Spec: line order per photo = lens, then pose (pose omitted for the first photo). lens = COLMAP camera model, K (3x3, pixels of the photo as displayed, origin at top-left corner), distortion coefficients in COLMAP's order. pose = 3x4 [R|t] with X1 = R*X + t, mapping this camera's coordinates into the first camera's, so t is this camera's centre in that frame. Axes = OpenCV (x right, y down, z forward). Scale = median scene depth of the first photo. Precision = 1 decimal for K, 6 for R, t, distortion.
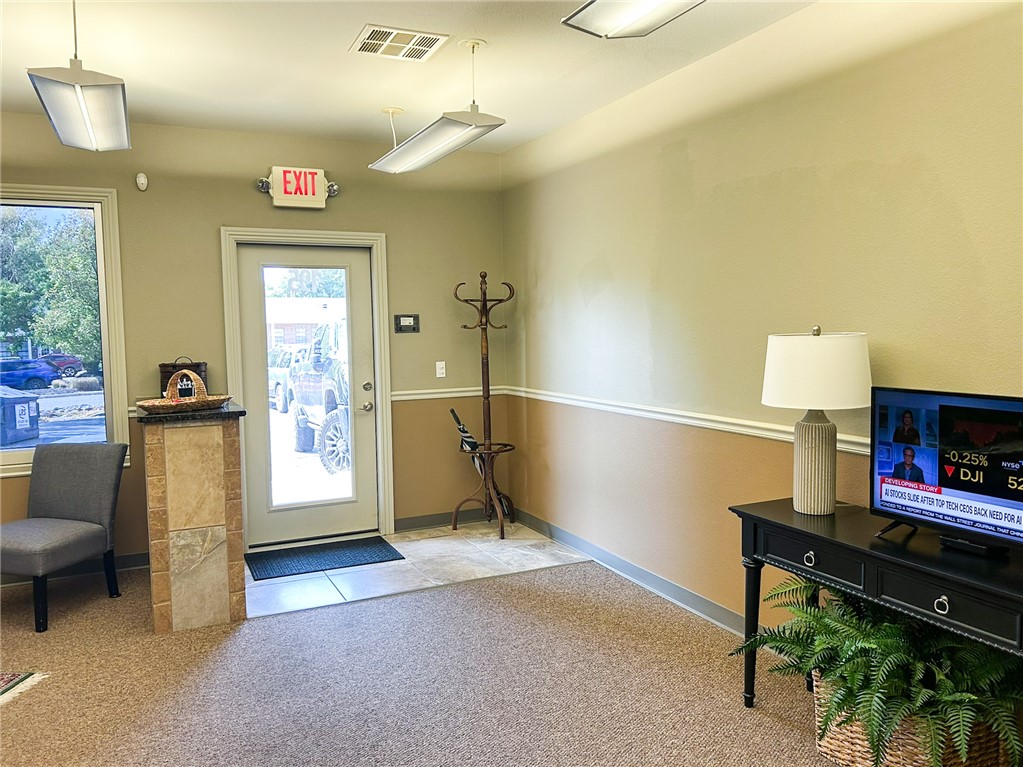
lens RADIAL K [[812.1, 0, 511.5], [0, 812.1, 383.5], [0, 0, 1]] dist [0.042815, -0.003377]
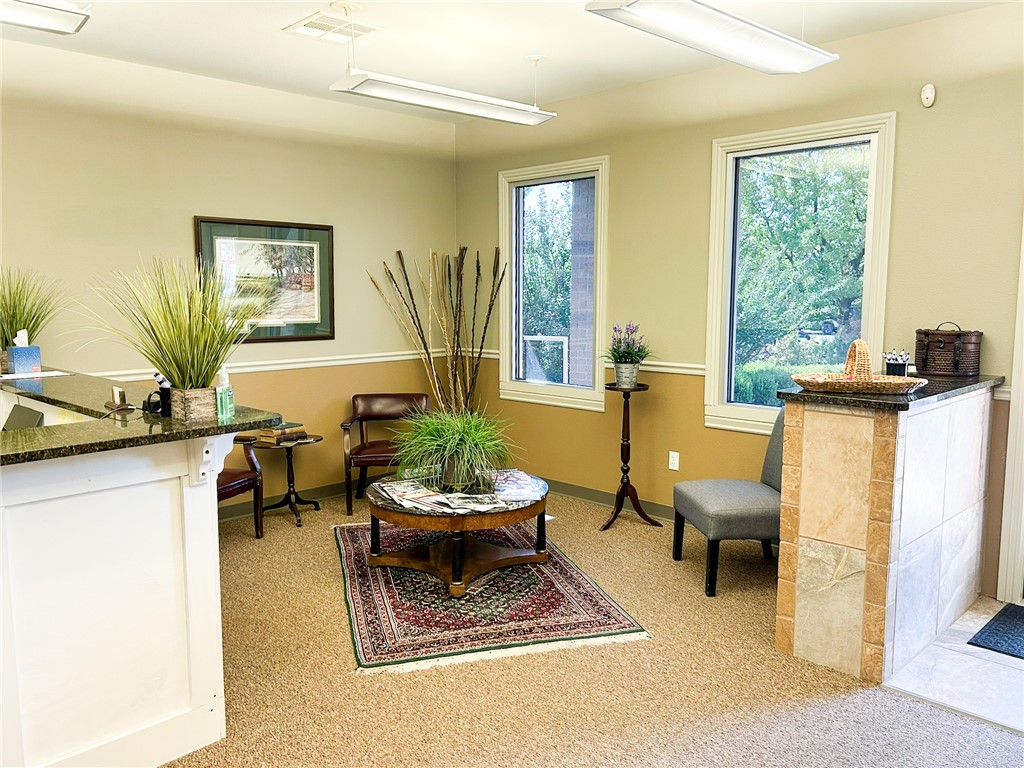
lens RADIAL K [[812.9, 0, 512.0], [0, 812.9, 384.0], [0, 0, 1]] dist [0.042815, -0.003377]
pose [[0.348626, 0.129037, -0.928337, 0.216046], [-0.072727, 0.991216, 0.110465, -0.037827], [0.934436, 0.029005, 0.354948, 0.431920]]
